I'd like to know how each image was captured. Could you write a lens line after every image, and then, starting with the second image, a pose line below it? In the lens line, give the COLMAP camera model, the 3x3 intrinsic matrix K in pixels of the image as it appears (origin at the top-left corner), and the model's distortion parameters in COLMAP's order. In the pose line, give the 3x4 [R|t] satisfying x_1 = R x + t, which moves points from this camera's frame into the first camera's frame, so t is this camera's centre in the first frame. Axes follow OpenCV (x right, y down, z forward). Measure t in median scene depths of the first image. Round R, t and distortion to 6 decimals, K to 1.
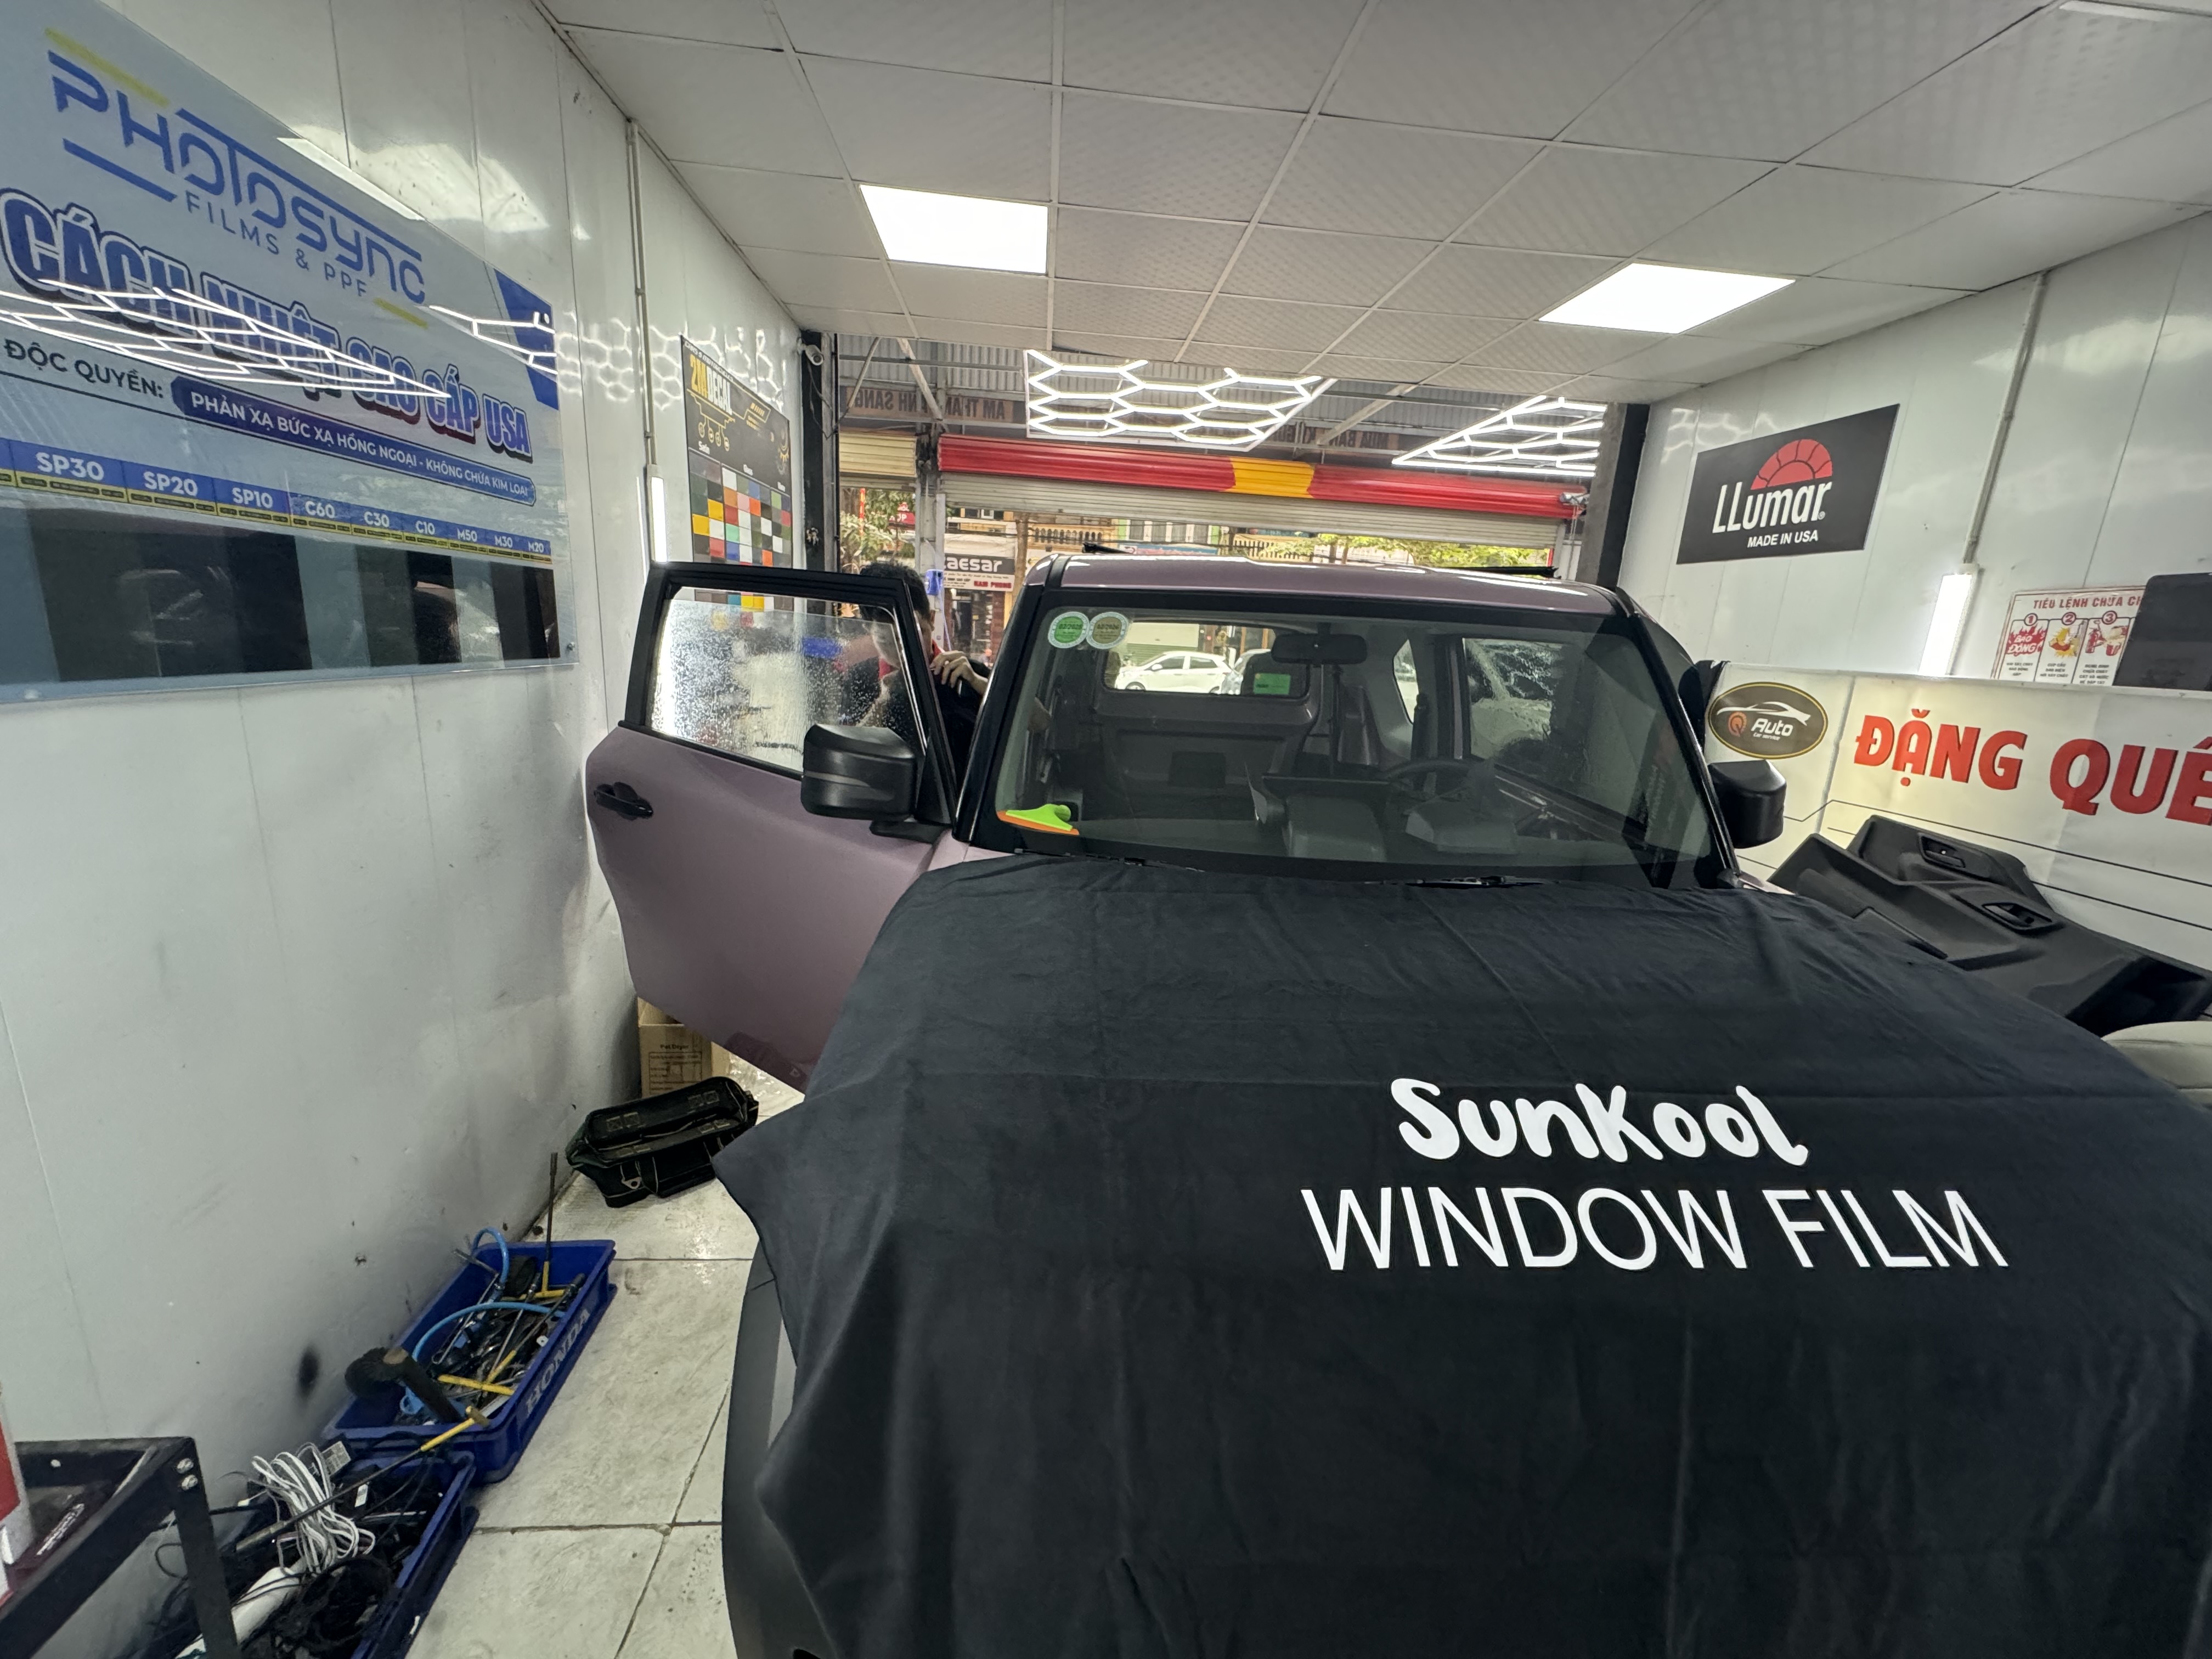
lens RADIAL K [[887.2, 0, 1103.2], [0, 887.2, 832.8], [0, 0, 1]] dist [-0.000727, -0.000306]
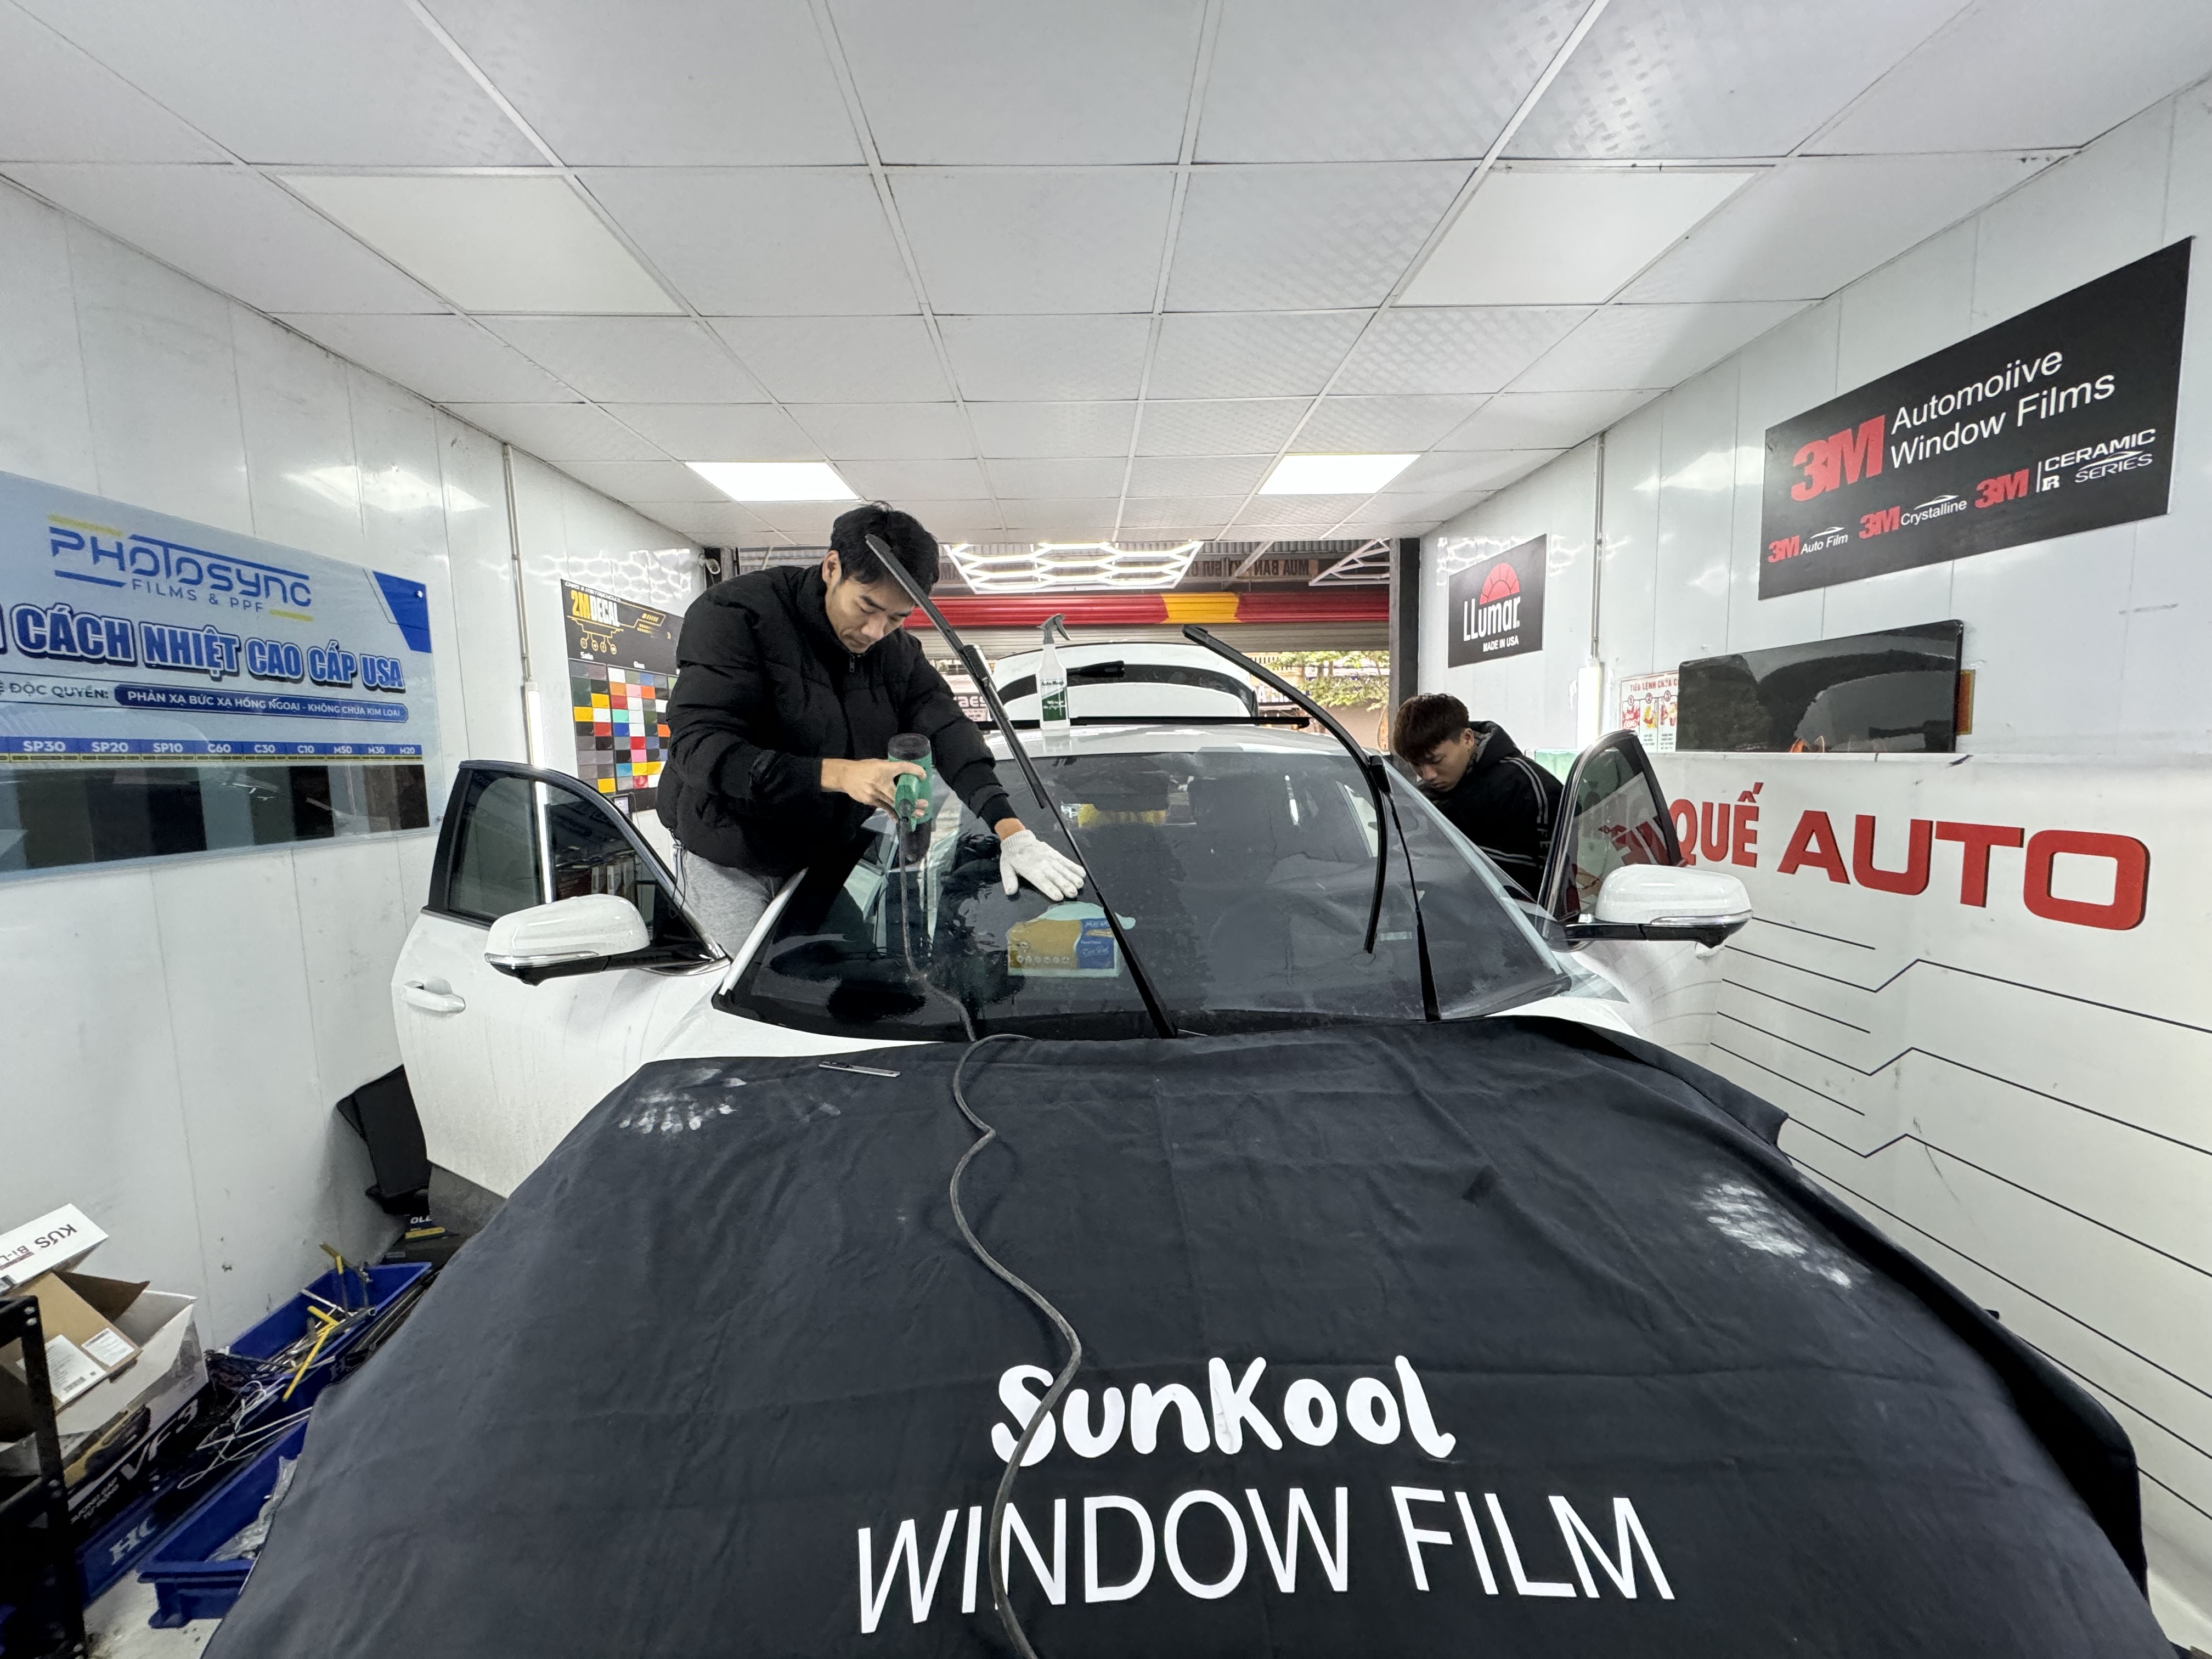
lens RADIAL K [[887.2, 0, 1105.4], [0, 887.2, 831.2], [0, 0, 1]] dist [-0.000727, -0.000306]
pose [[0.995899, -0.076830, -0.047780, 0.626184], [0.069776, 0.988392, -0.134956, 0.084146], [0.057594, 0.131069, 0.989699, -0.370710]]
